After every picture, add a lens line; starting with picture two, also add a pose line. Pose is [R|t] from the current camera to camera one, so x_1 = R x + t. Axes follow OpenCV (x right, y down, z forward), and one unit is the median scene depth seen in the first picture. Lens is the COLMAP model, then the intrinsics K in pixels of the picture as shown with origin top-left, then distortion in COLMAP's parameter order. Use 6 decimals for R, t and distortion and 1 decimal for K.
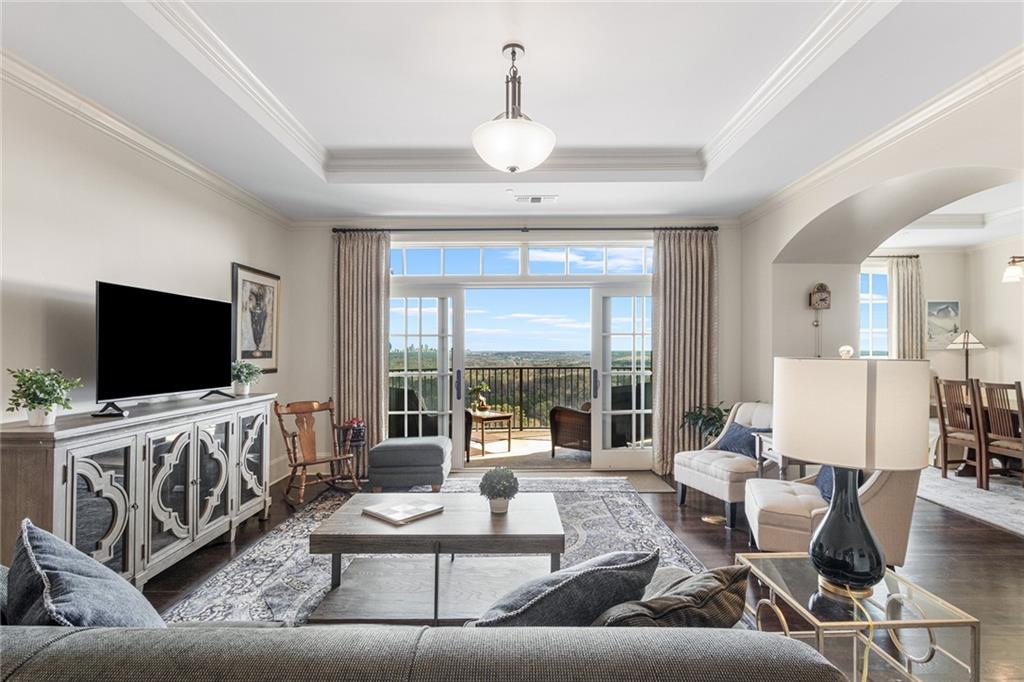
lens RADIAL K [[489.1, 0, 512.2], [0, 489.1, 349.5], [0, 0, 1]] dist [-0.001688, -0.000187]
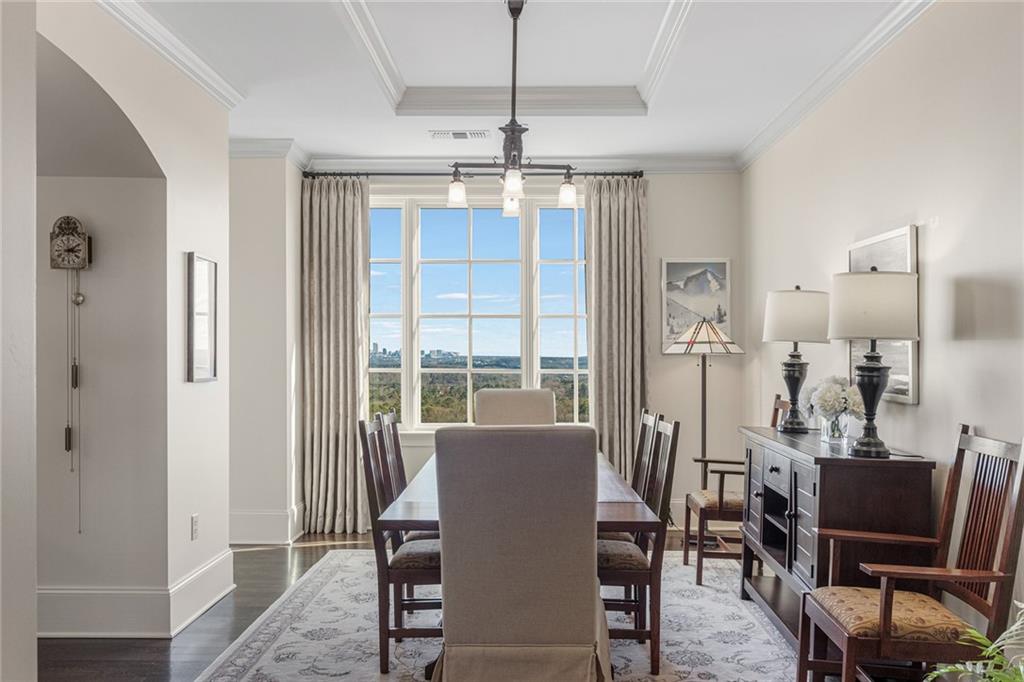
lens RADIAL K [[888.3, 0, 513.8], [0, 888.3, 353.7], [0, 0, 1]] dist [-0.001804, -0.003731]
pose [[0.999904, 0.007938, -0.011351, 0.982111], [-0.007928, 0.999968, 0.000845, -0.004982], [0.011357, -0.000755, 0.999935, 0.118622]]
